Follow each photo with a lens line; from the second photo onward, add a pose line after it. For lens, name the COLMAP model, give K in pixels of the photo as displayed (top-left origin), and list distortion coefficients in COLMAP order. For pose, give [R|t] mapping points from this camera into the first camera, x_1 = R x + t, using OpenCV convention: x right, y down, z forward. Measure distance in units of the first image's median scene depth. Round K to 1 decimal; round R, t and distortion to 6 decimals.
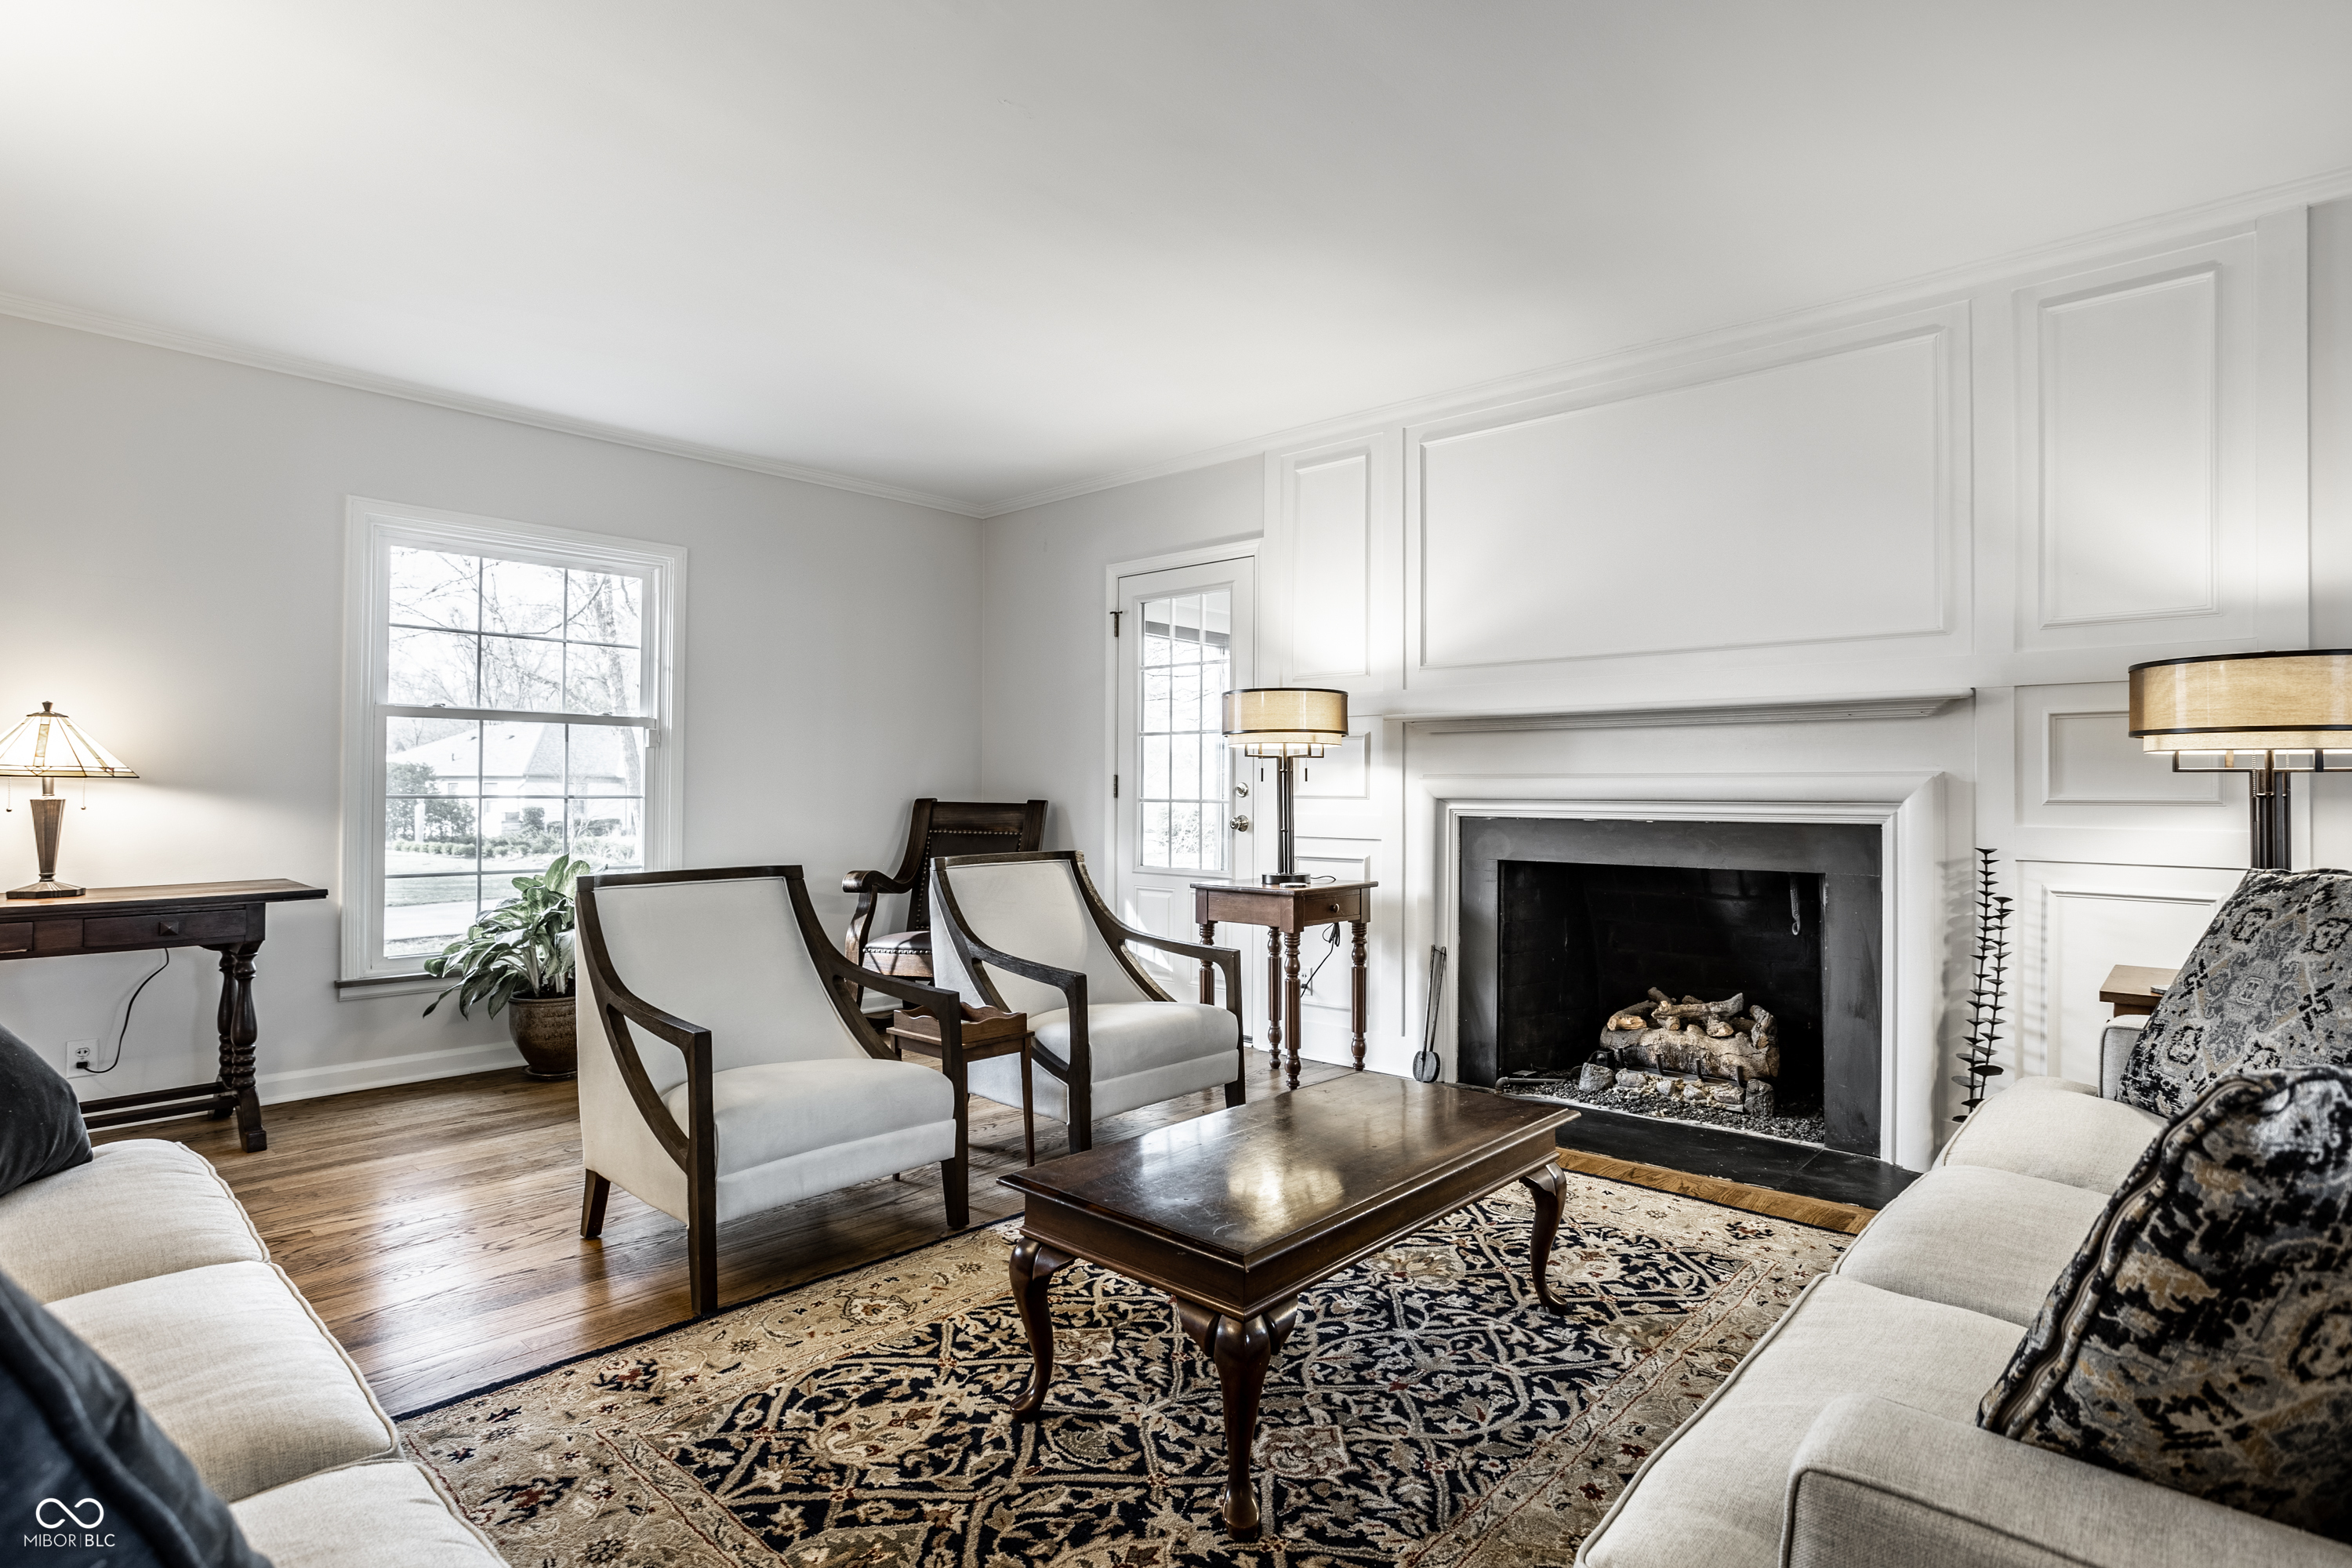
lens RADIAL K [[1189.0, 0, 1174.5], [0, 1189.0, 784.3], [0, 0, 1]] dist [-0.034861, 0.005220]
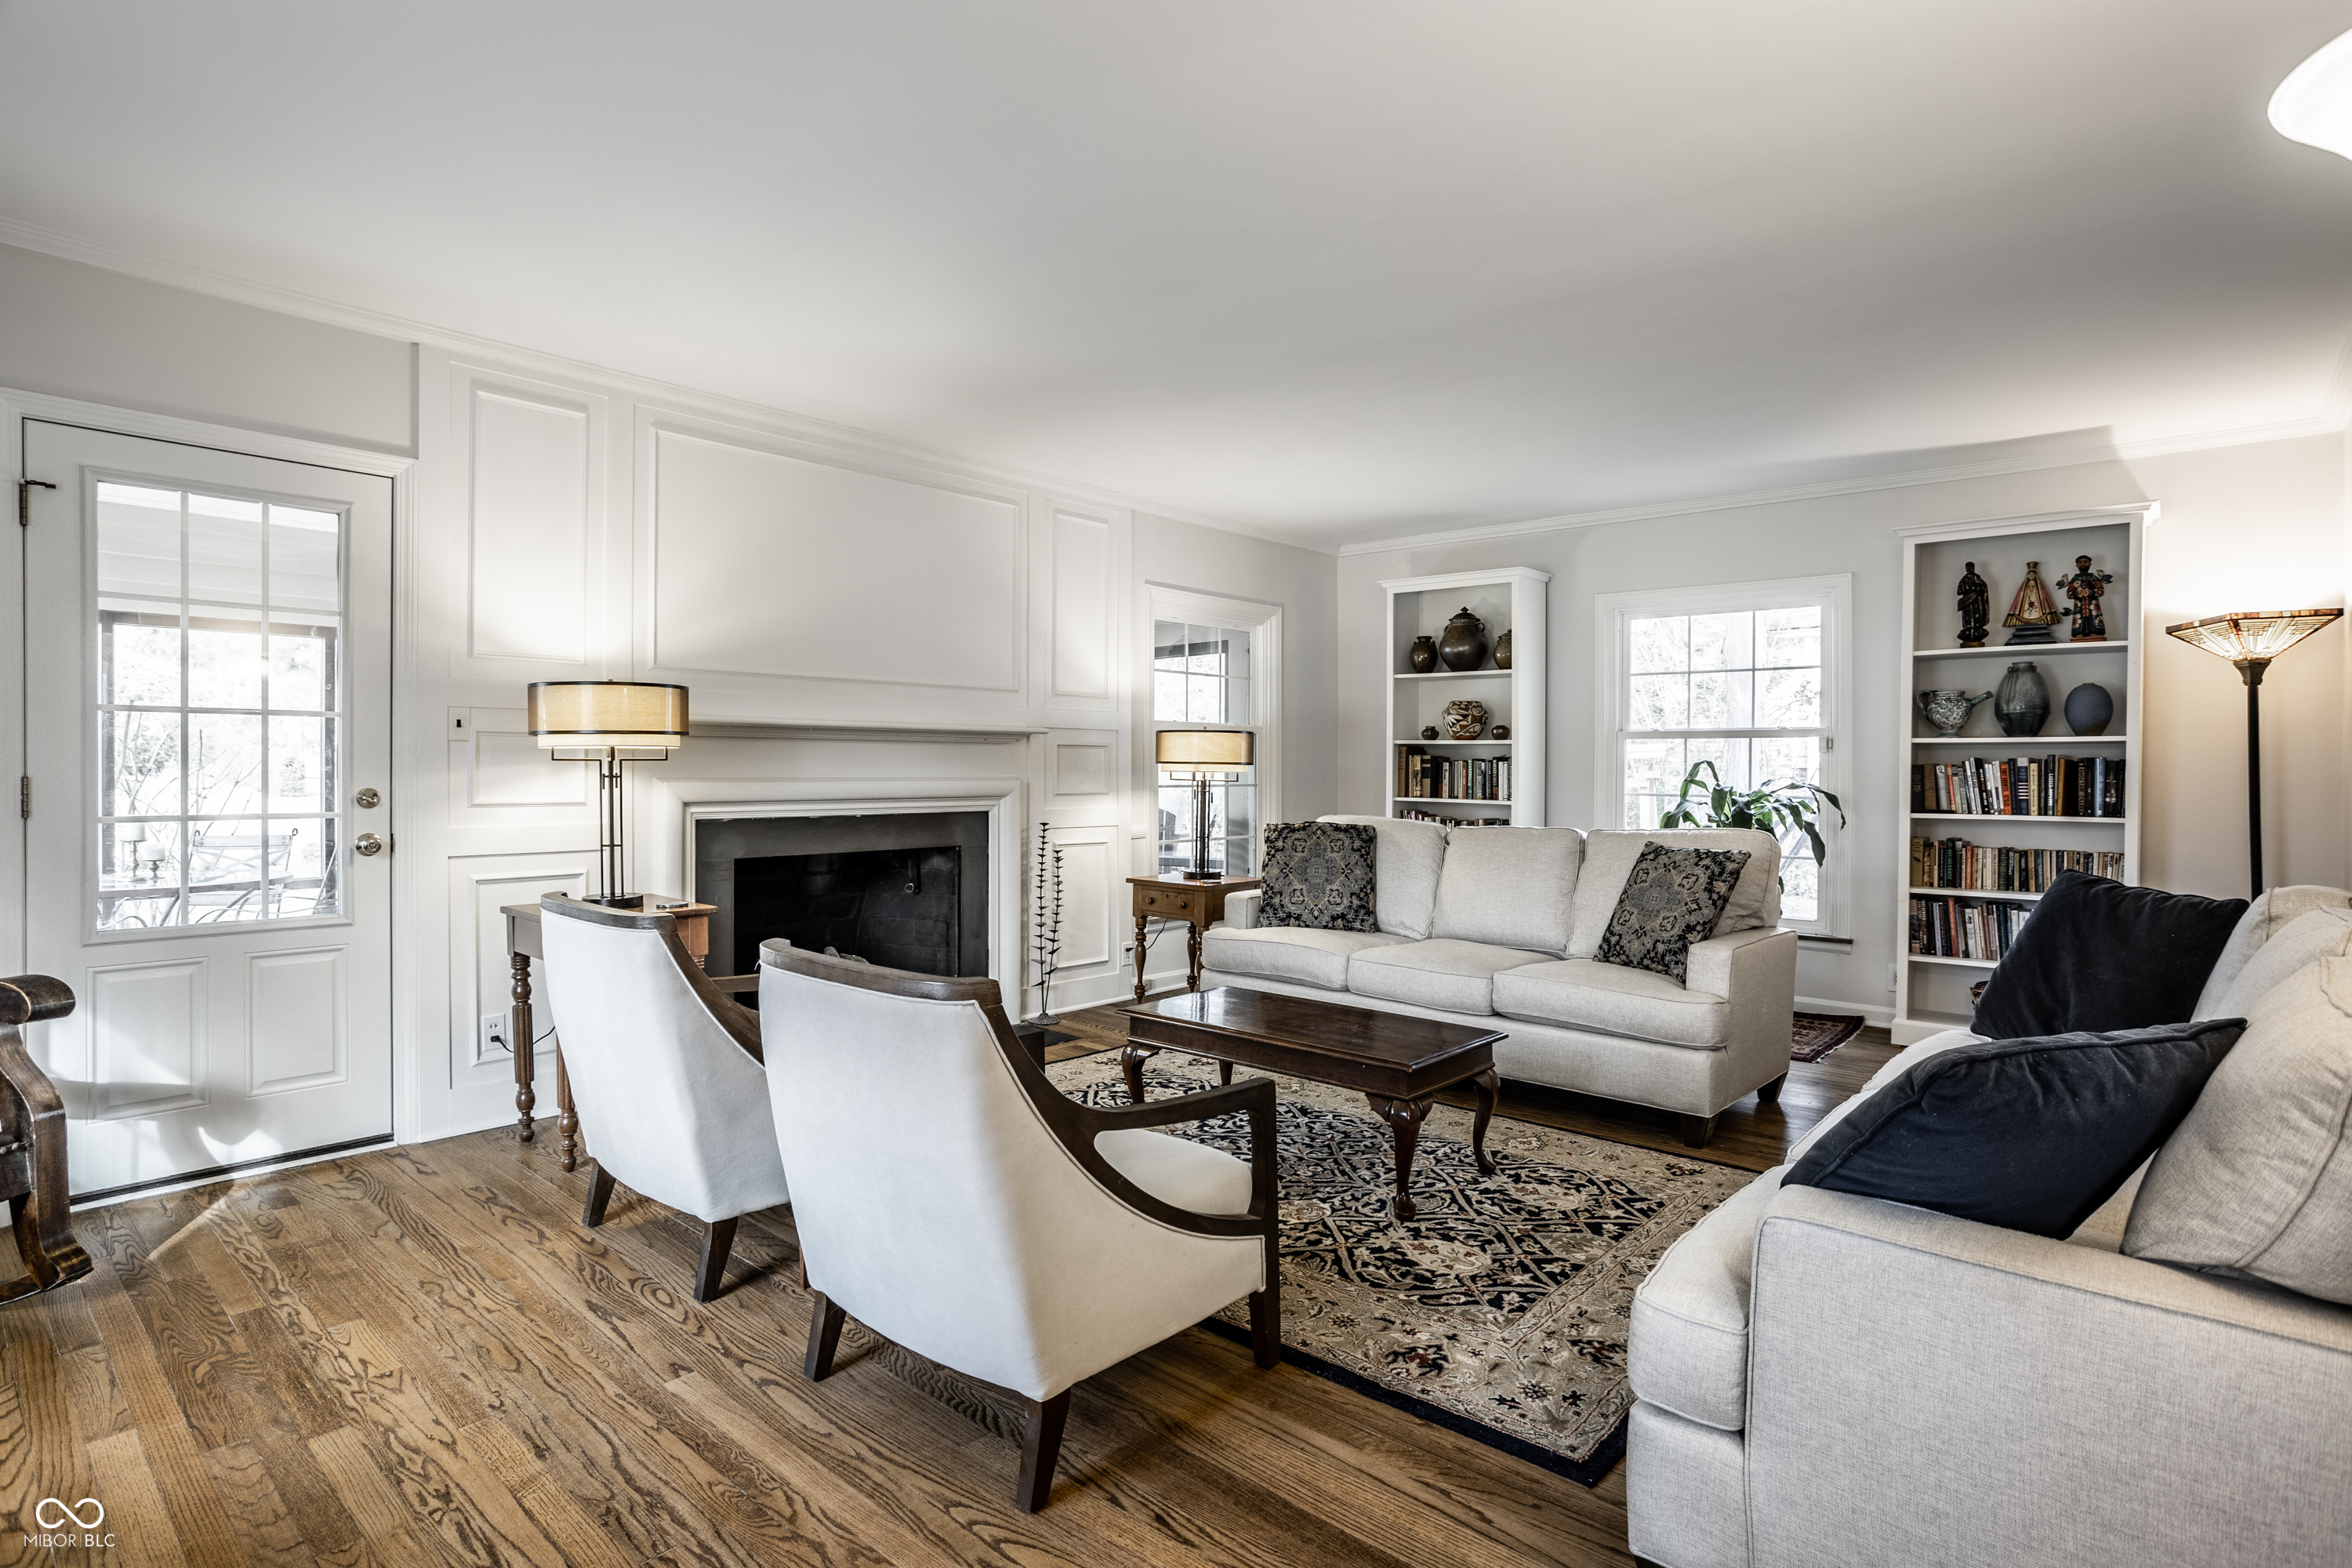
lens RADIAL K [[1189.0, 0, 1174.4], [0, 1189.0, 769.5], [0, 0, 1]] dist [-0.034861, 0.005220]
pose [[-0.014011, -0.006573, 0.999880, -0.945293], [-0.011577, 0.999912, 0.006410, -0.032626], [-0.999835, -0.011486, -0.014086, 0.755268]]
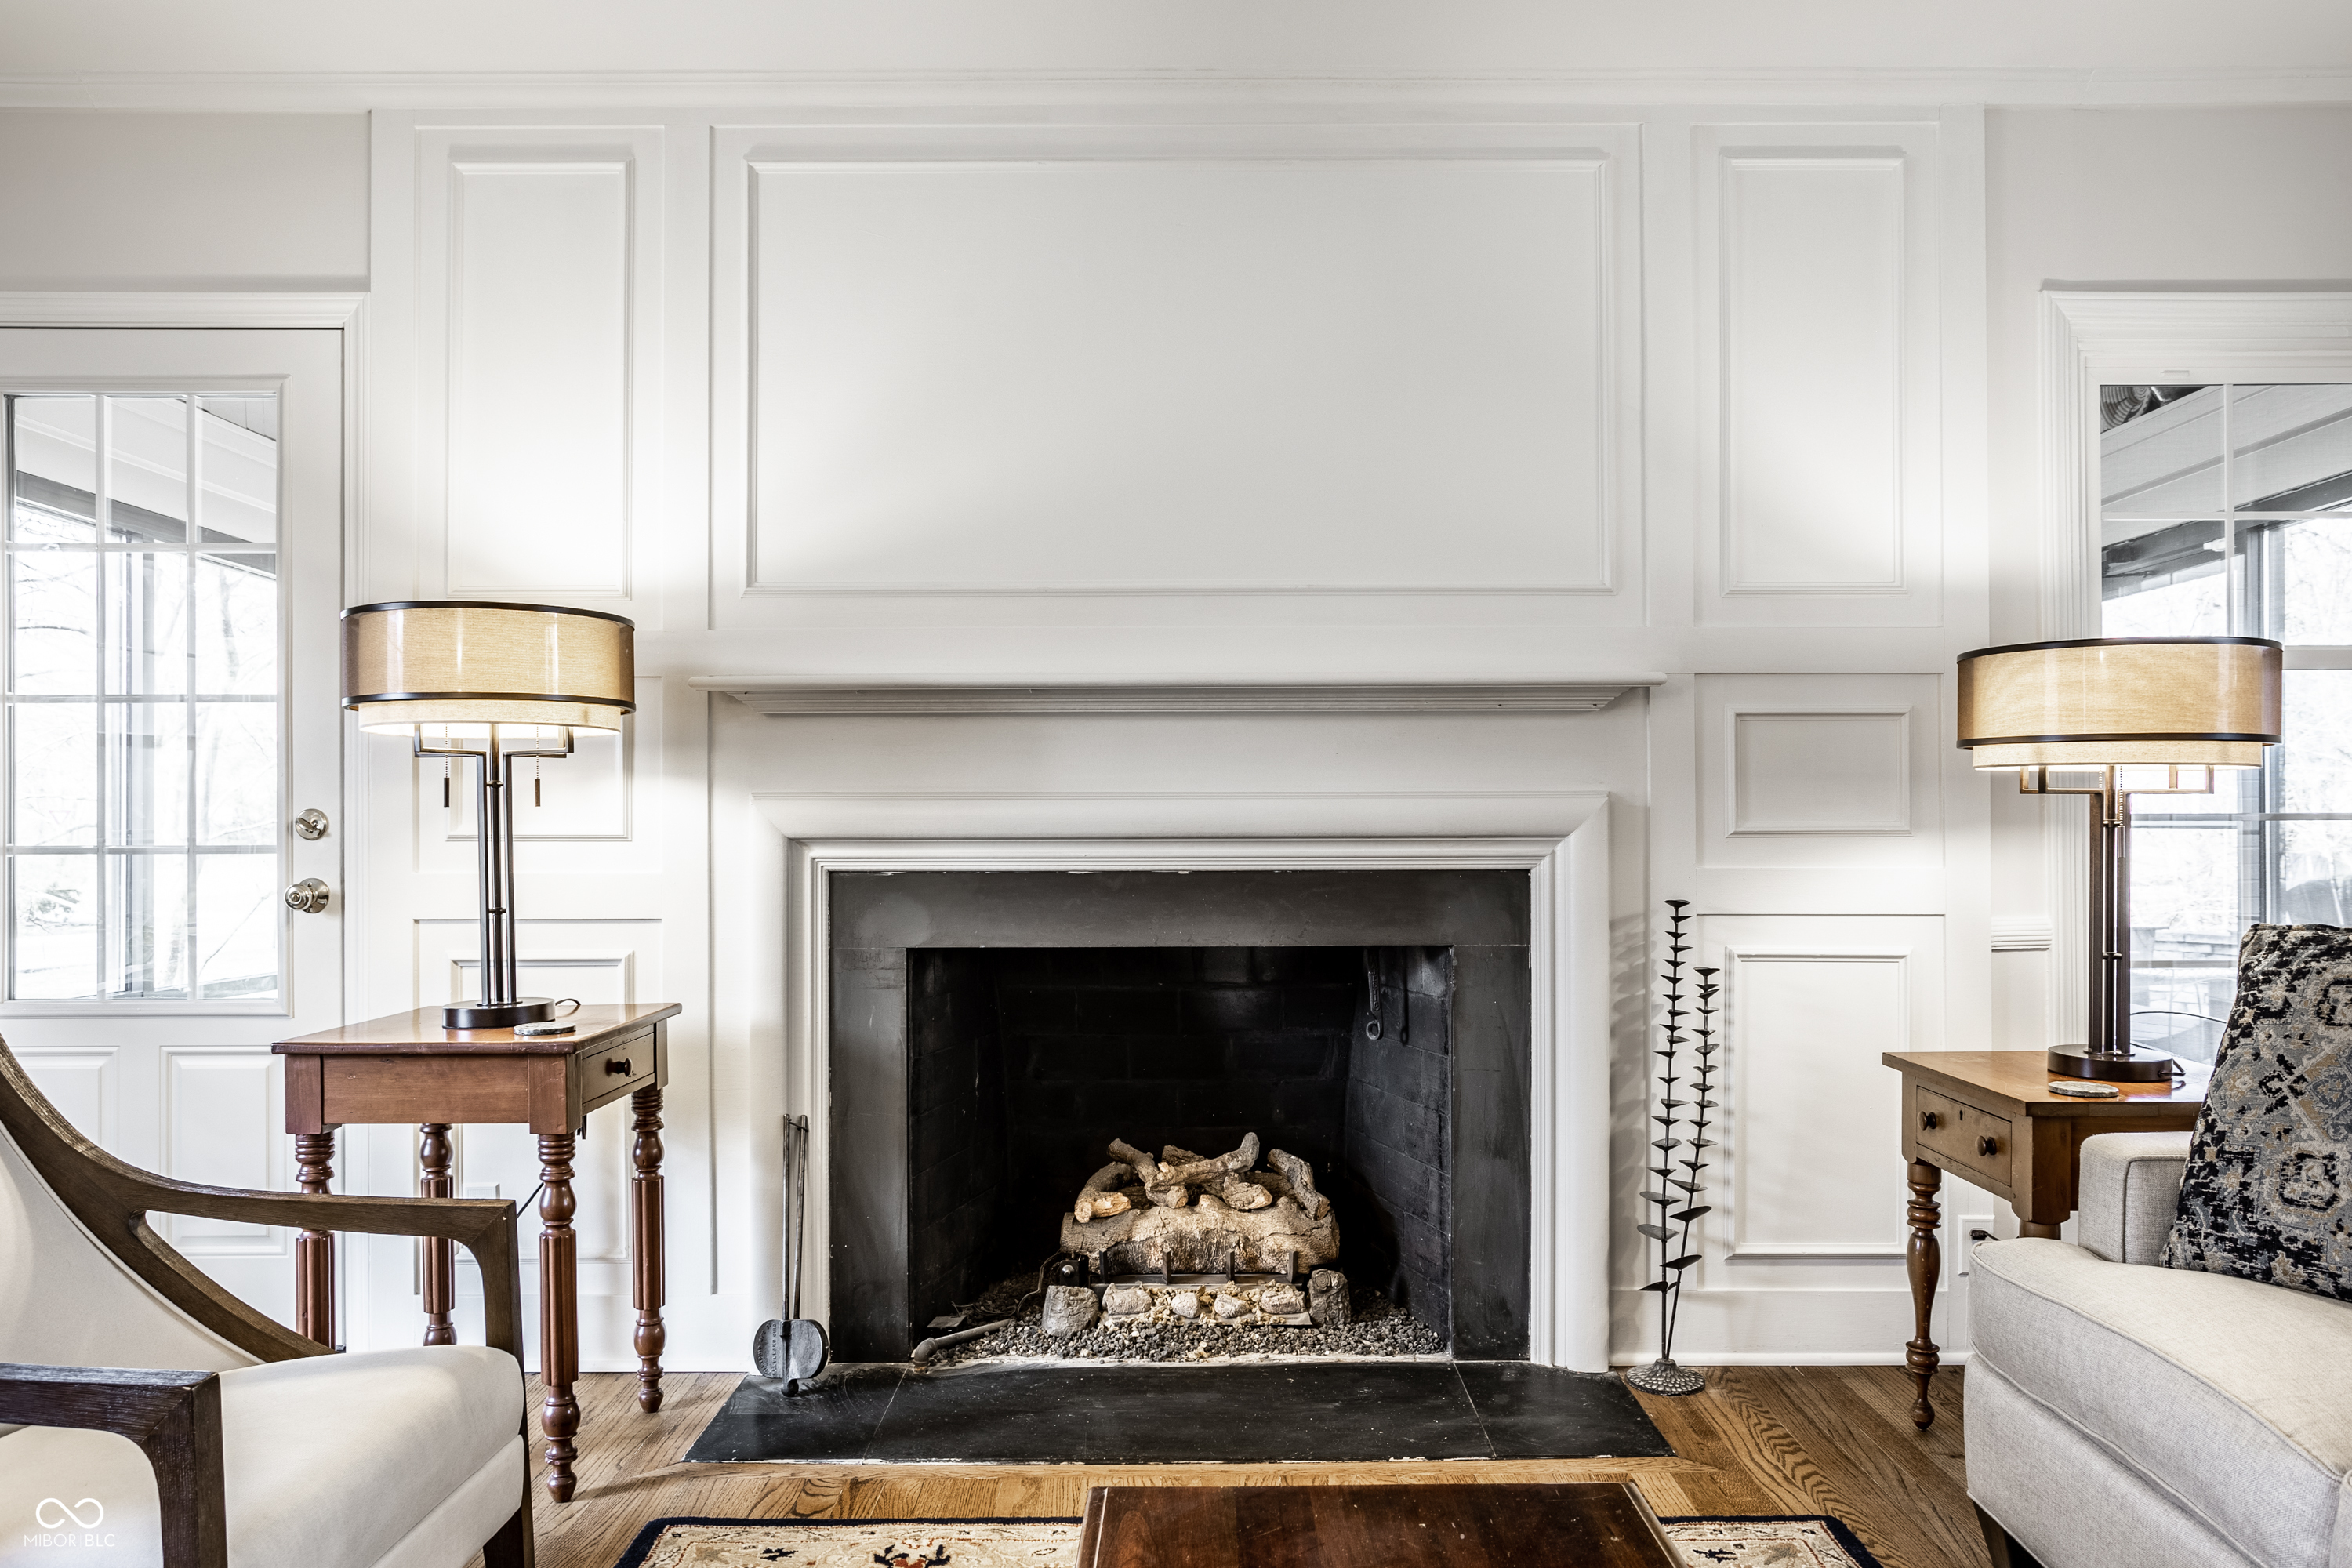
lens RADIAL K [[1607.4, 0, 1189.7], [0, 1607.4, 819.4], [0, 0, 1]] dist [-0.038610, 0.016447]
pose [[0.735196, -0.007888, 0.677809, -0.163885], [0.001921, 0.999953, 0.009554, -0.003597], [-0.677852, -0.005722, 0.735176, 0.439908]]
